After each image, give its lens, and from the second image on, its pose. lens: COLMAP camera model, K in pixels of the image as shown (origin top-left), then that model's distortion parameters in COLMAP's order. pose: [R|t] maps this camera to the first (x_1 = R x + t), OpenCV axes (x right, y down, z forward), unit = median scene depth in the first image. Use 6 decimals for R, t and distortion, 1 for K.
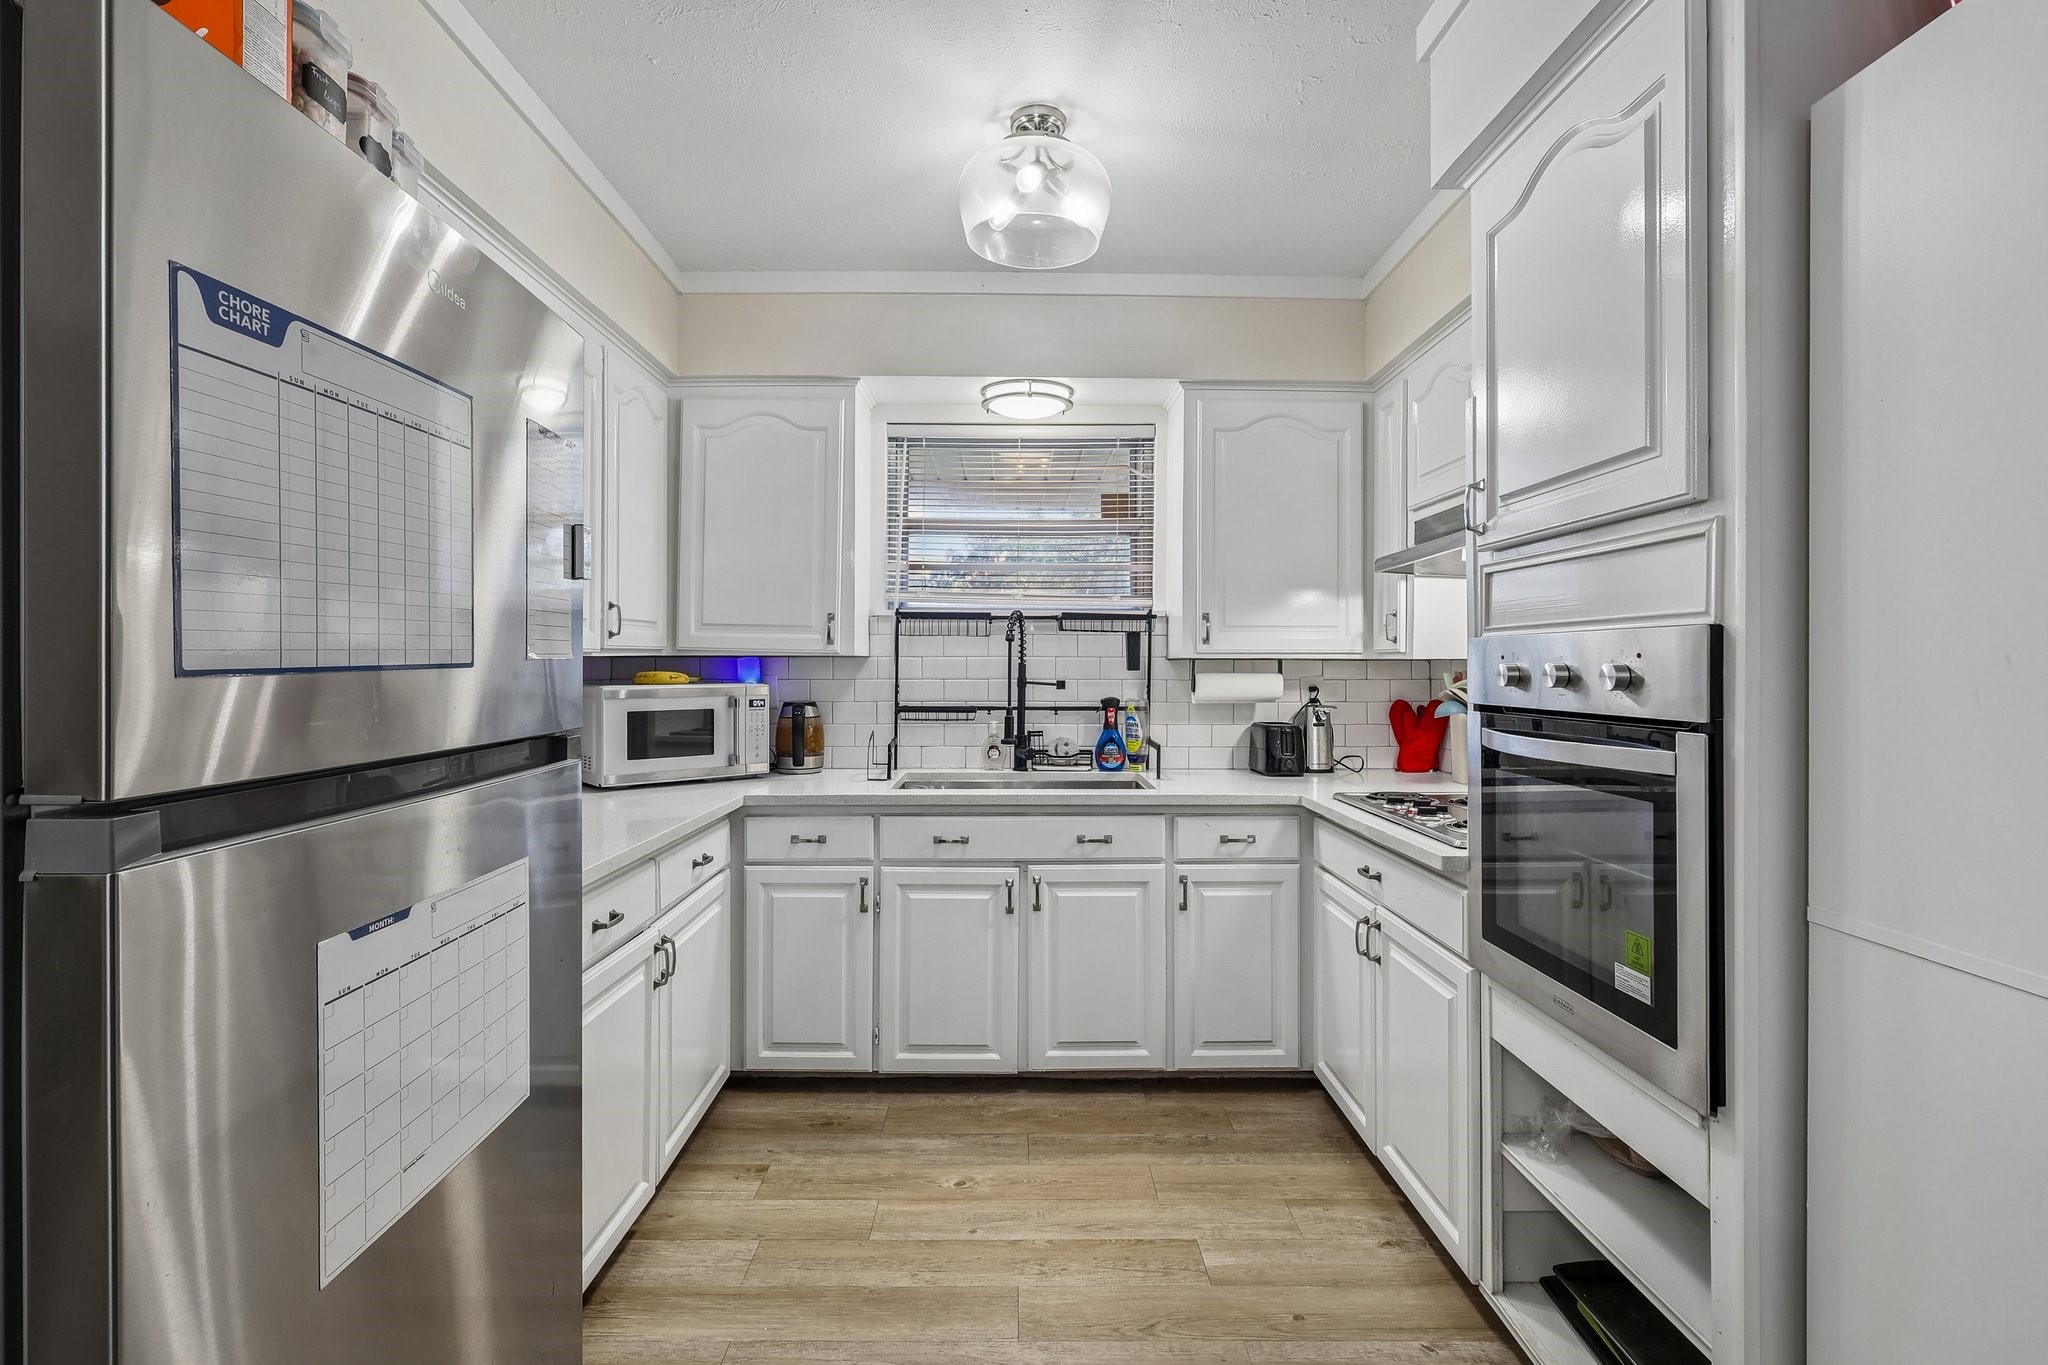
lens RADIAL K [[942.0, 0, 1022.1], [0, 942.0, 665.1], [0, 0, 1]] dist [-0.004514, 0.000494]
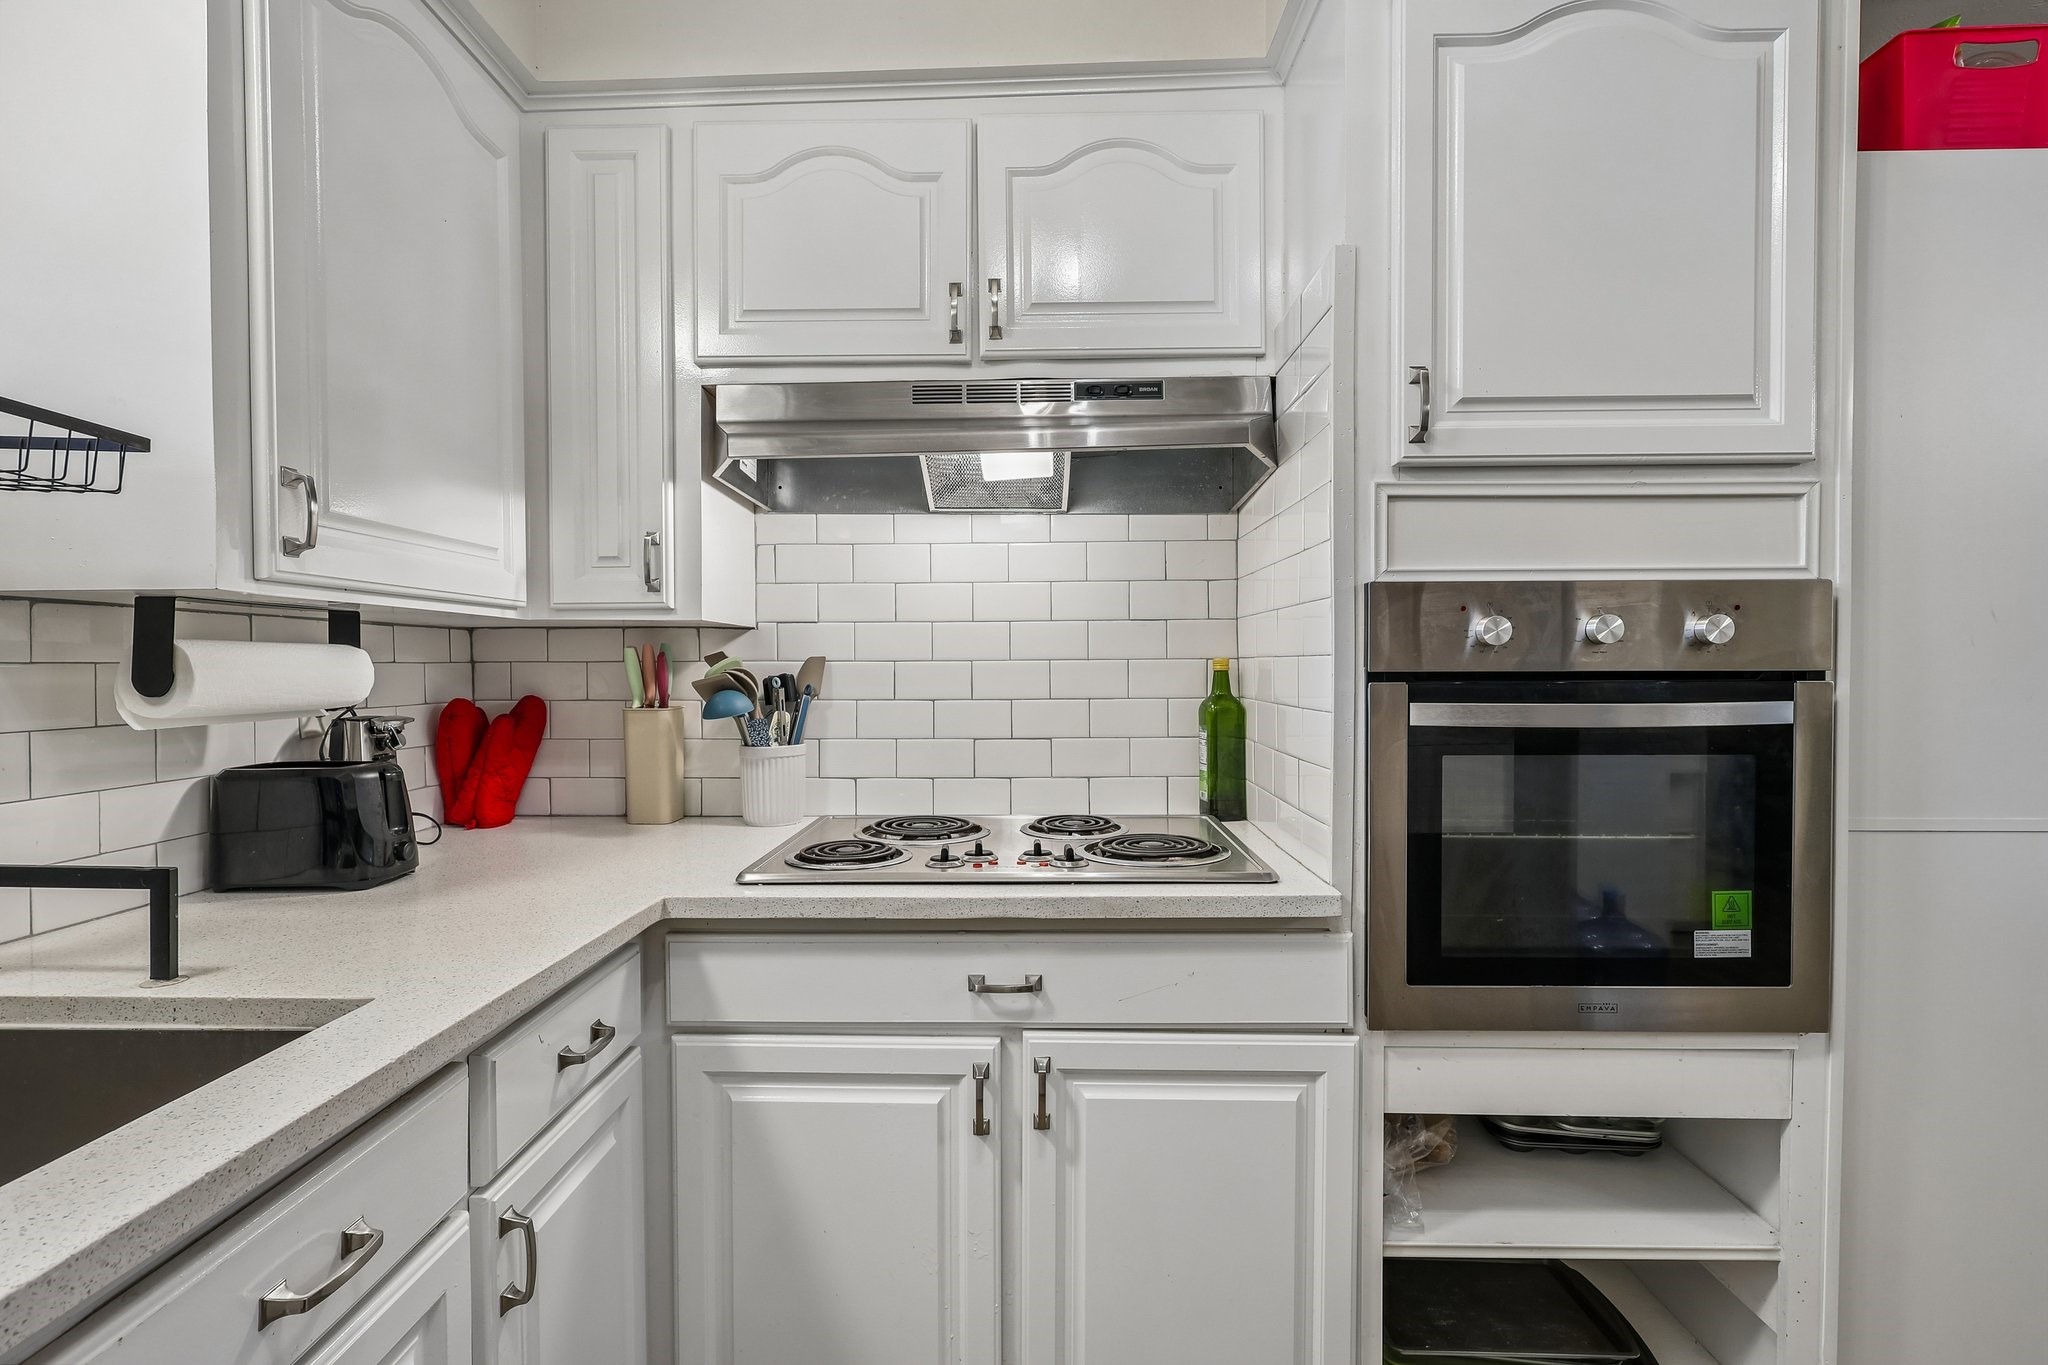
lens RADIAL K [[942.0, 0, 1018.3], [0, 942.0, 680.3], [0, 0, 1]] dist [-0.004514, 0.000494]
pose [[0.035849, -0.019862, 0.999160, -0.348705], [0.004491, 0.999796, 0.019714, 0.042758], [-0.999347, 0.003781, 0.035931, 1.711234]]
